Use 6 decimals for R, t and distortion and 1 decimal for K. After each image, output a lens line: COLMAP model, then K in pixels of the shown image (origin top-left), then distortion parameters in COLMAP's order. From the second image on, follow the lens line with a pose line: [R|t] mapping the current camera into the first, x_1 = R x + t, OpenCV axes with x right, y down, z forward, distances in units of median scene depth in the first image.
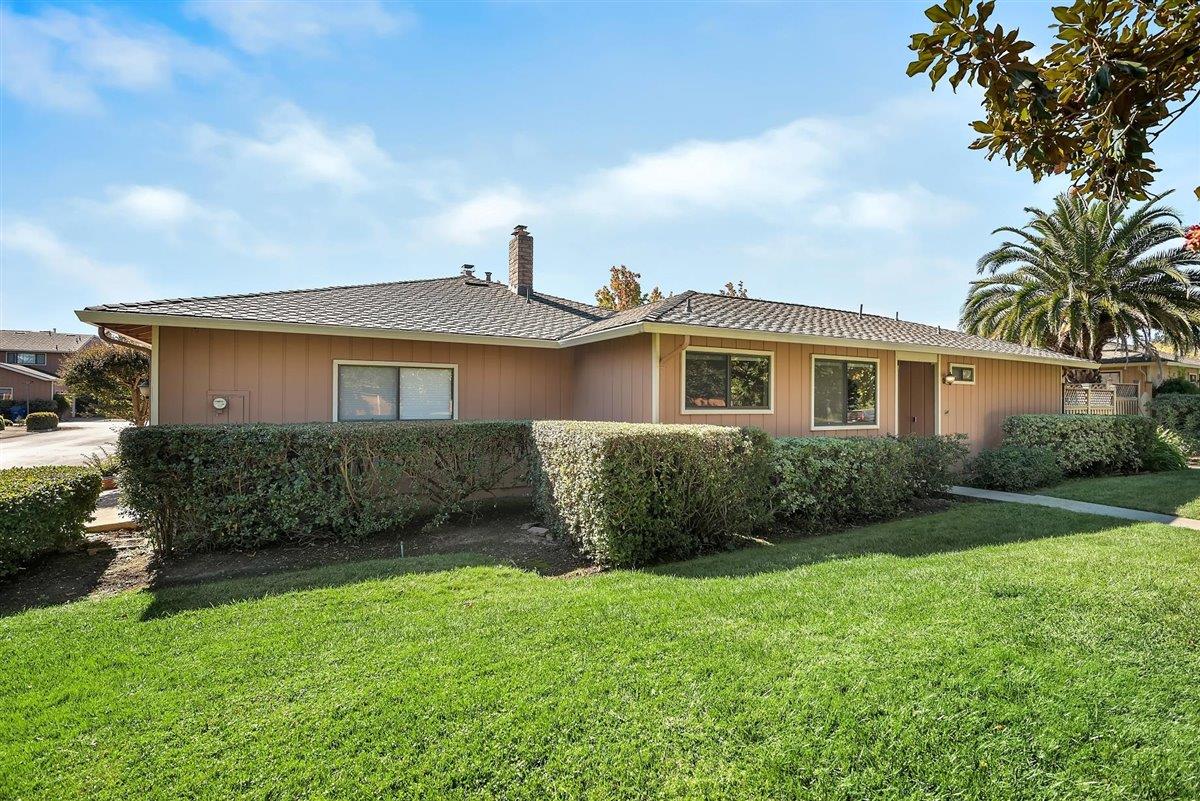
lens RADIAL K [[545.7, 0, 600.0], [0, 545.7, 400.5], [0, 0, 1]] dist [-0.003212, -0.001215]
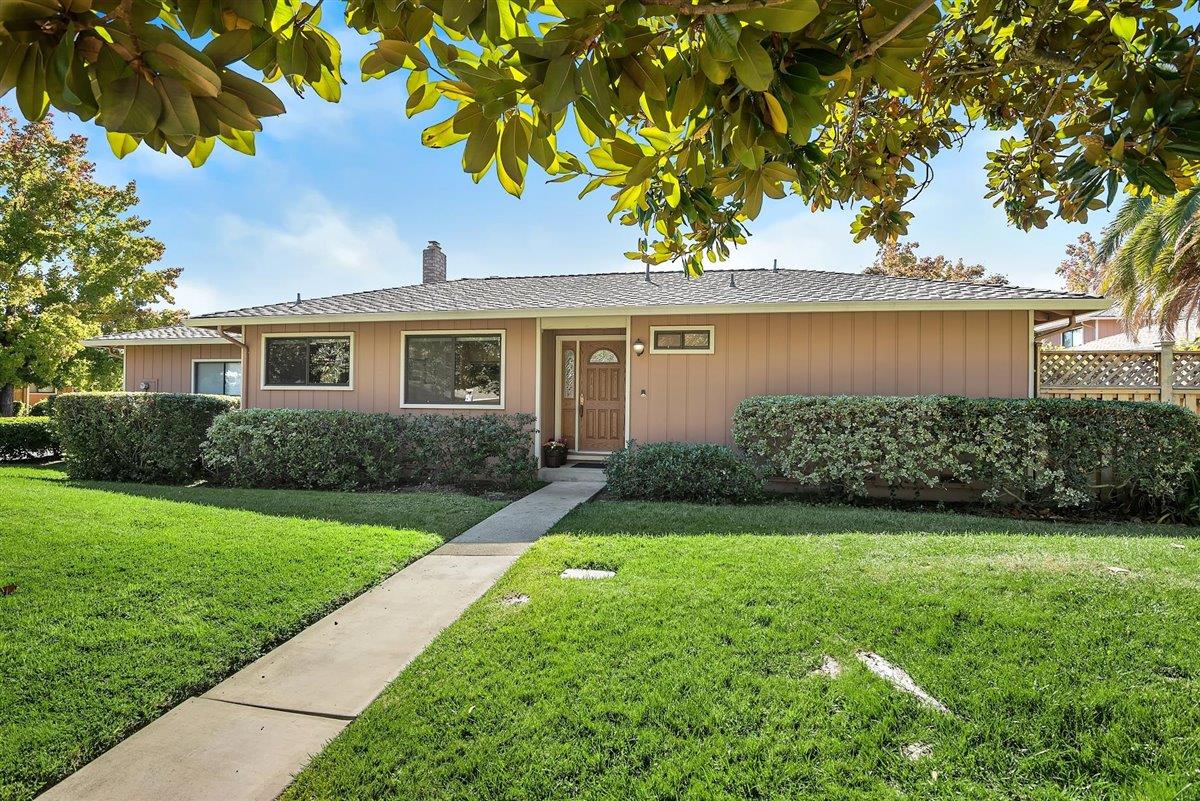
lens RADIAL K [[547.7, 0, 599.2], [0, 547.7, 400.5], [0, 0, 1]] dist [0.000801, -0.003998]
pose [[0.759123, 0.003596, -0.650937, 1.318754], [-0.003985, 0.999992, 0.000876, 0.039973], [0.650935, 0.001929, 0.759131, 0.472703]]
